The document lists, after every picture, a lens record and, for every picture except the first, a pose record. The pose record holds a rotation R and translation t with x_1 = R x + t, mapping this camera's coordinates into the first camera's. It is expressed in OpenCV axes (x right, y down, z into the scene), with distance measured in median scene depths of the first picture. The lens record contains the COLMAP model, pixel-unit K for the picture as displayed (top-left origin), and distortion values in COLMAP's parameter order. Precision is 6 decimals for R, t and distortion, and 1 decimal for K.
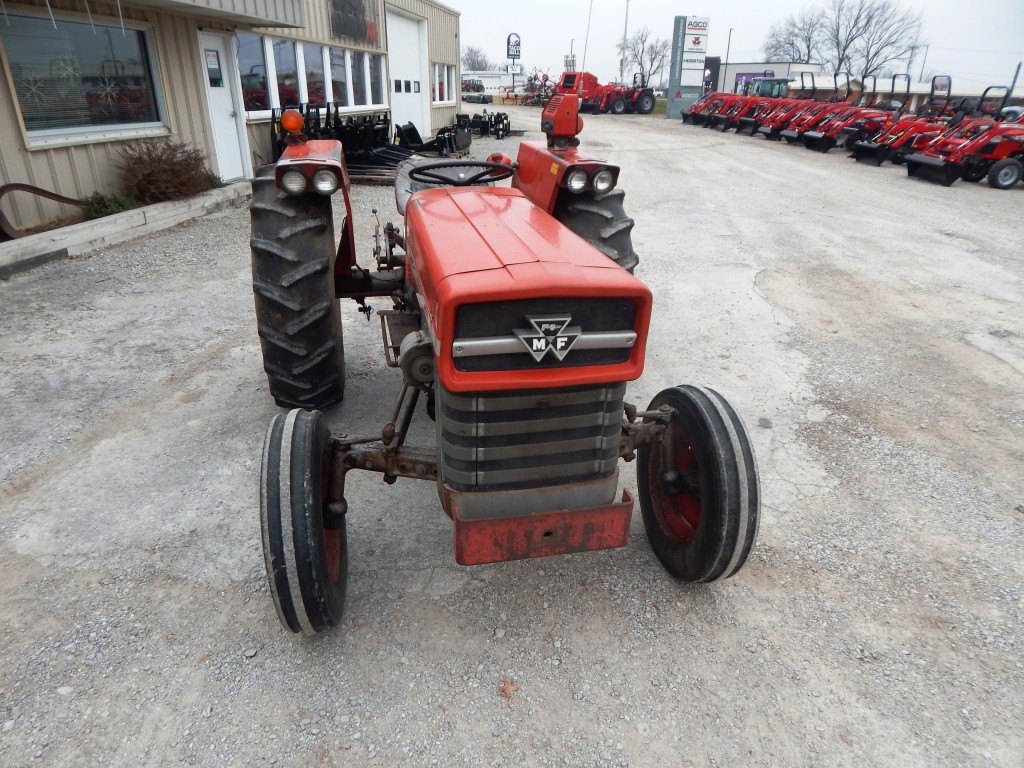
lens RADIAL K [[659.6, 0, 512.0], [0, 659.6, 384.0], [0, 0, 1]] dist [-0.007677, -0.001634]
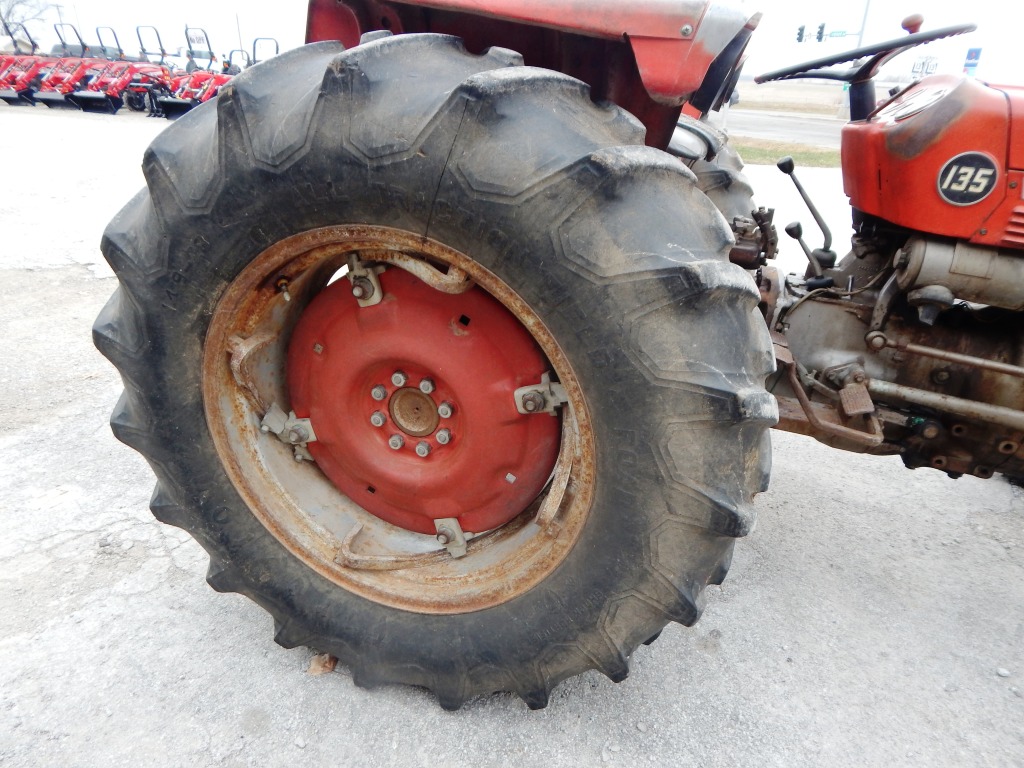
lens RADIAL K [[669.3, 0, 488.0], [0, 669.3, 386.5], [0, 0, 1]] dist [-0.002582, -0.001517]
pose [[0.518597, -0.367427, 0.772046, -0.111849], [0.336611, 0.917774, 0.210674, -0.042248], [-0.785971, 0.150624, 0.599635, 0.142876]]
